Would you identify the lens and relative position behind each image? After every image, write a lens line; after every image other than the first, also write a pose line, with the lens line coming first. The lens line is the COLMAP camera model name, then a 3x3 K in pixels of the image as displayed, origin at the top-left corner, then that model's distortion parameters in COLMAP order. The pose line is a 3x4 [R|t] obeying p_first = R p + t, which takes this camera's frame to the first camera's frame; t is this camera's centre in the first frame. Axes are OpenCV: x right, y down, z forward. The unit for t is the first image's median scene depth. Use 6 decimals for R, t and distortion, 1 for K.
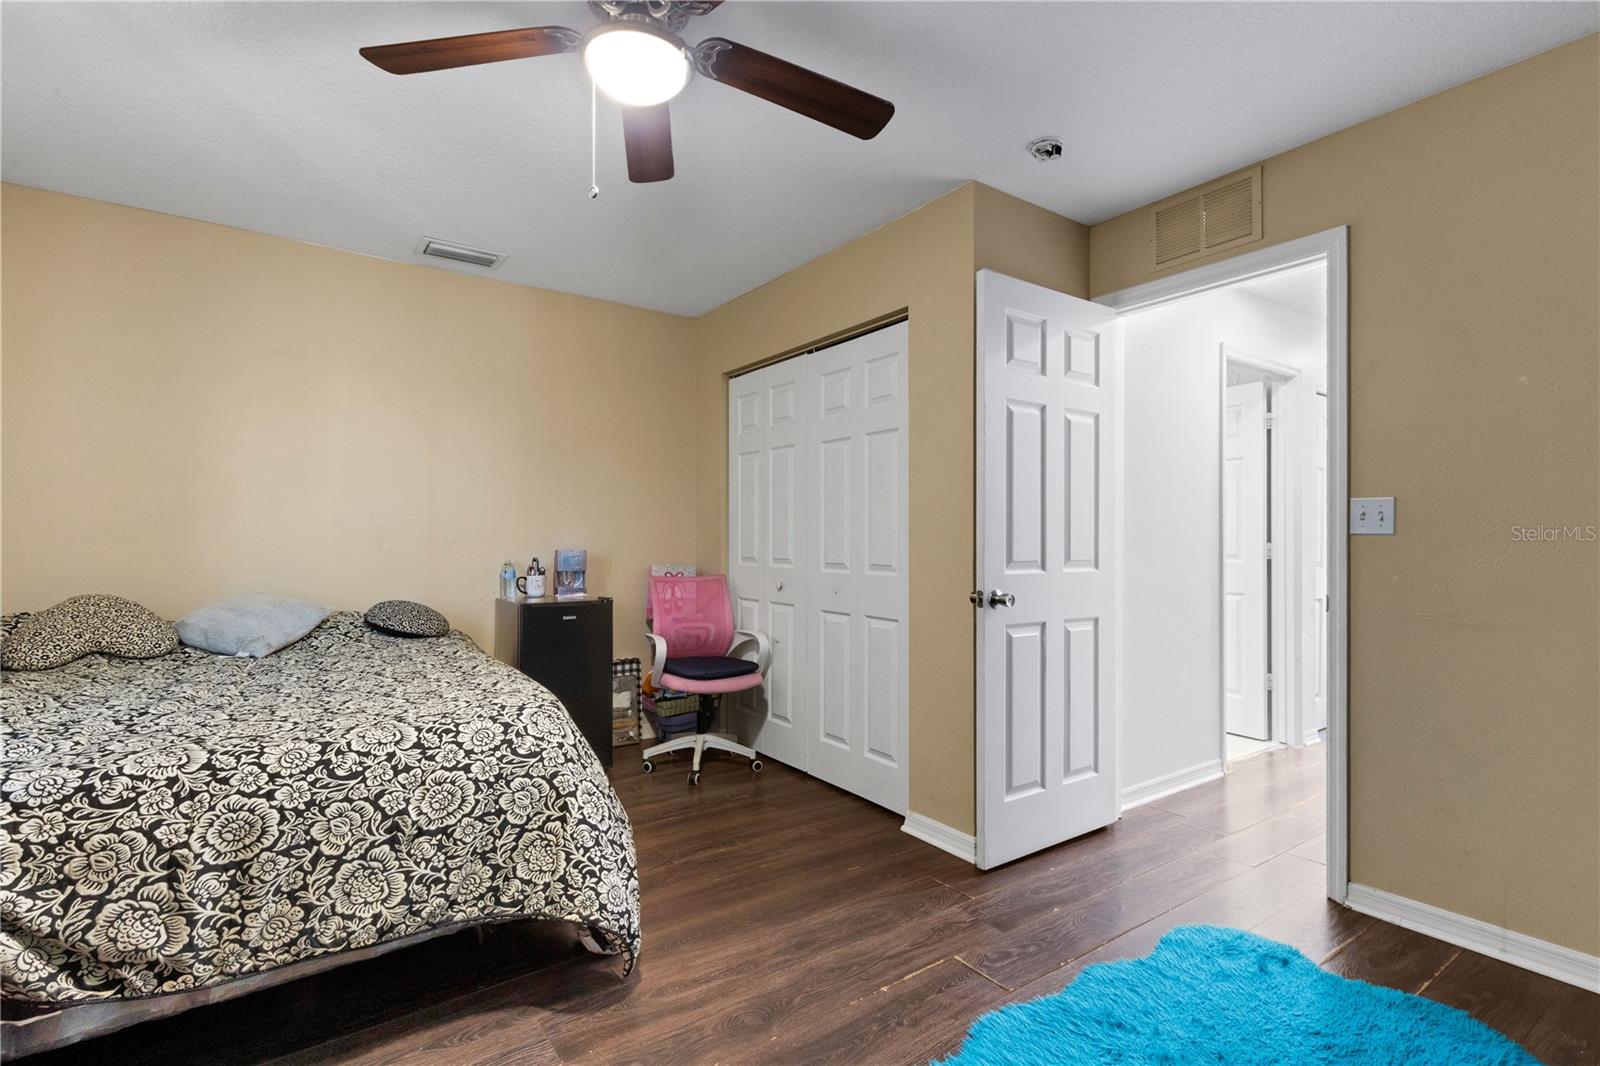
lens RADIAL K [[738.4, 0, 809.8], [0, 738.4, 540.4], [0, 0, 1]] dist [0.007772, -0.002380]
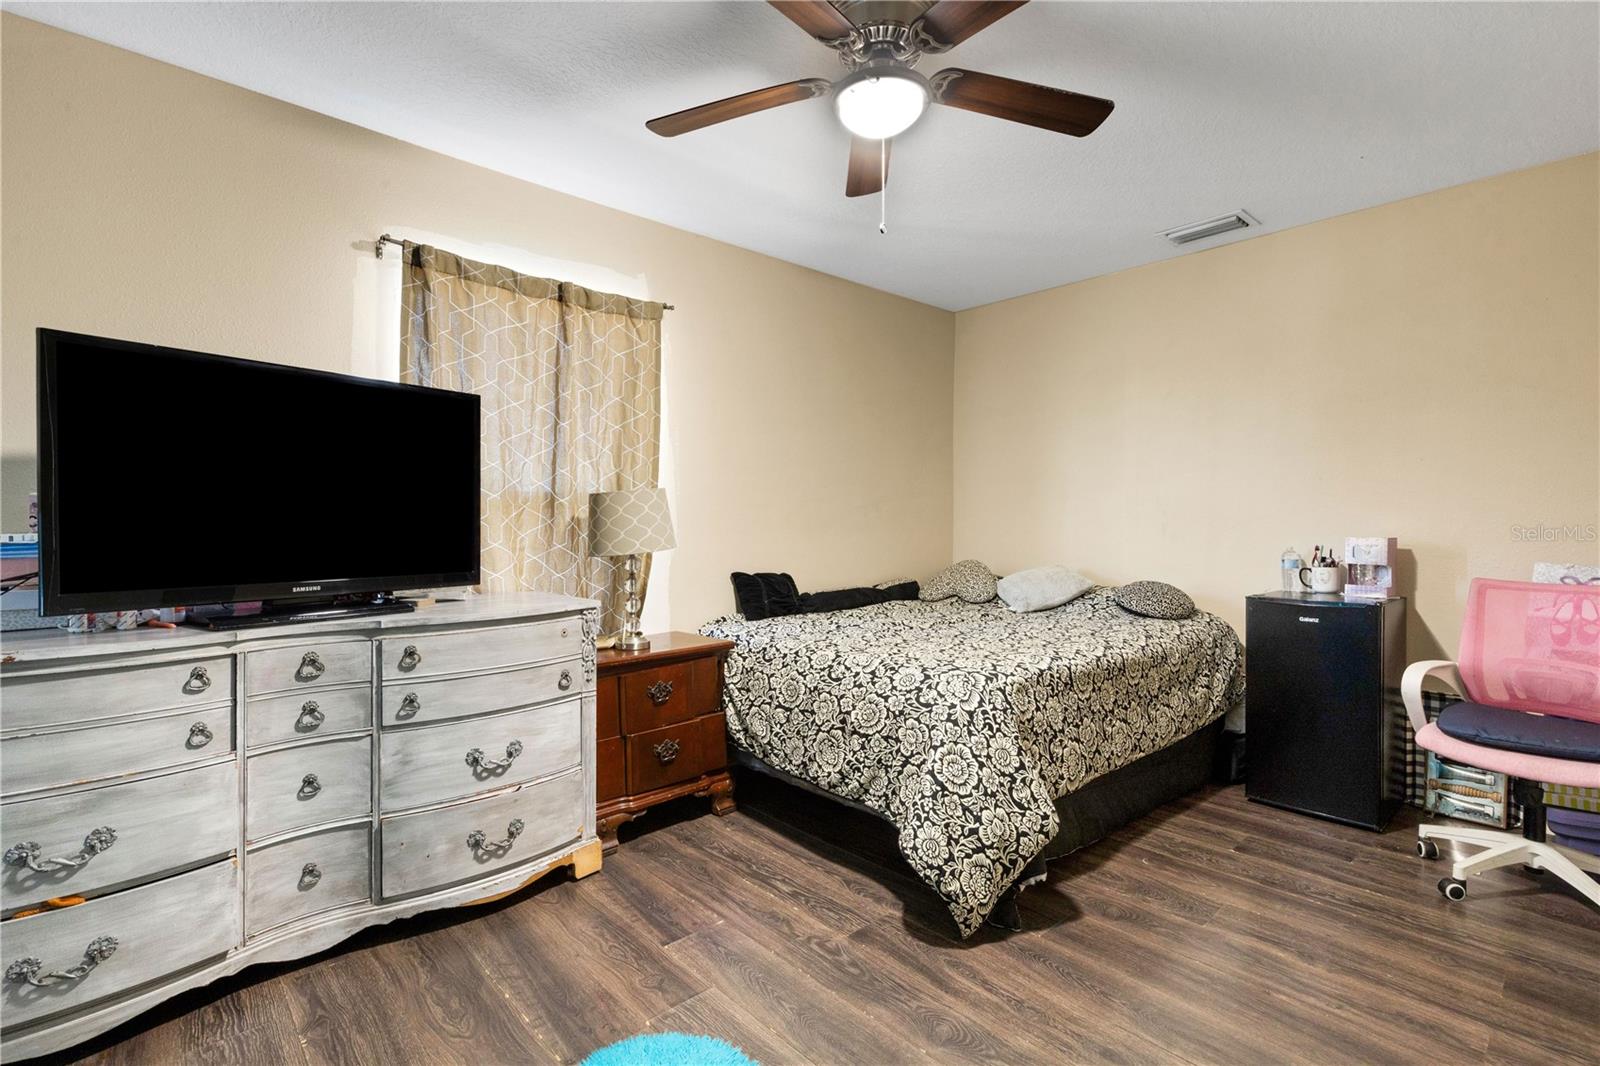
lens RADIAL K [[738.4, 0, 794.4], [0, 738.4, 522.1], [0, 0, 1]] dist [0.007772, -0.002380]
pose [[0.122399, -0.002673, -0.992477, 0.834487], [0.002008, 0.999995, -0.002446, -0.003636], [0.992479, -0.001694, 0.122404, 0.683508]]
